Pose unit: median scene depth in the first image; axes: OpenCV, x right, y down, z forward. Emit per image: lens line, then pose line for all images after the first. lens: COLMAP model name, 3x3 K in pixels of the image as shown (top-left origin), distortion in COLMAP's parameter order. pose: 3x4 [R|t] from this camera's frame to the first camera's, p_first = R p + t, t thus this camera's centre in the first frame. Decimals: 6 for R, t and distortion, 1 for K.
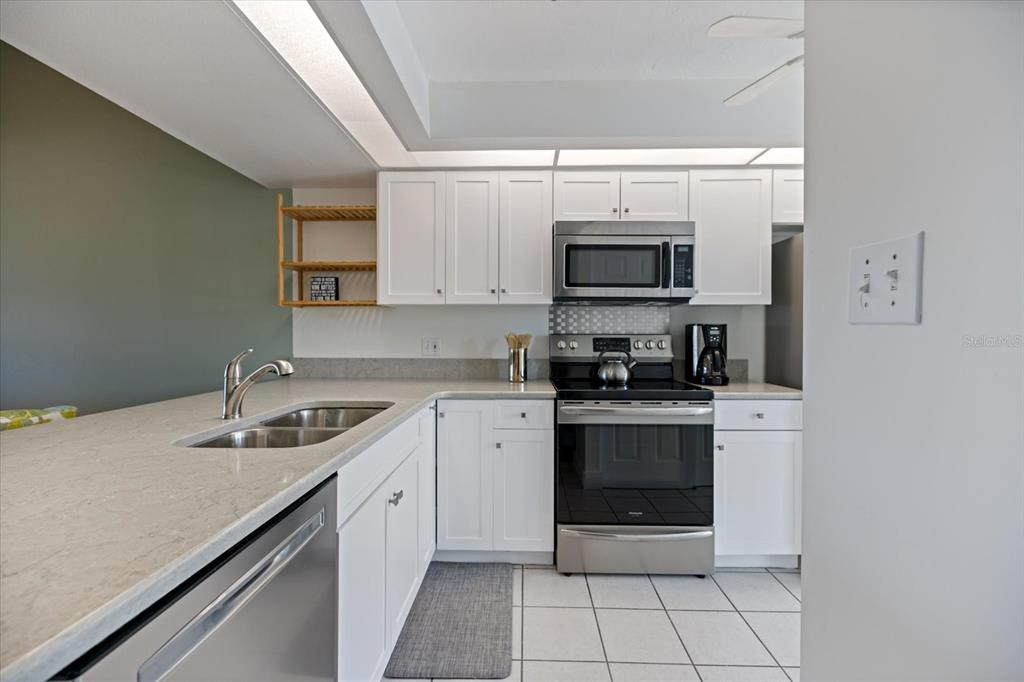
lens RADIAL K [[428.9, 0, 514.7], [0, 428.9, 336.8], [0, 0, 1]] dist [-0.001363, -0.000133]
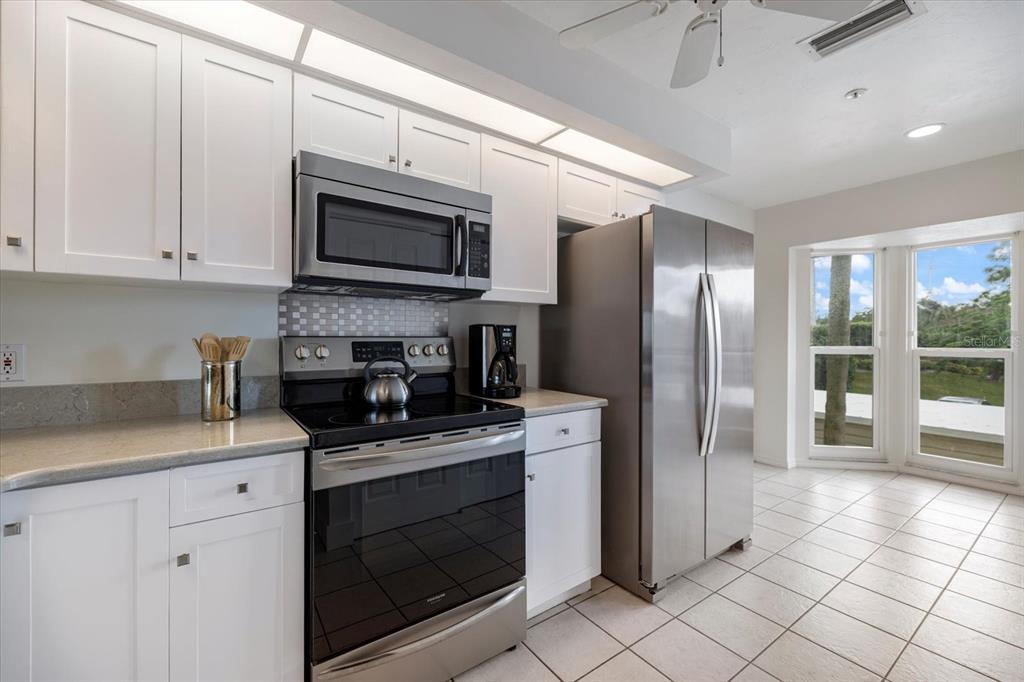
lens RADIAL K [[428.9, 0, 514.7], [0, 428.9, 336.8], [0, 0, 1]] dist [-0.001363, -0.000133]
pose [[0.799219, 0.000109, 0.601039, -0.024997], [0.002747, 0.999989, -0.003834, -0.002636], [-0.601033, 0.004716, 0.799210, 0.314318]]
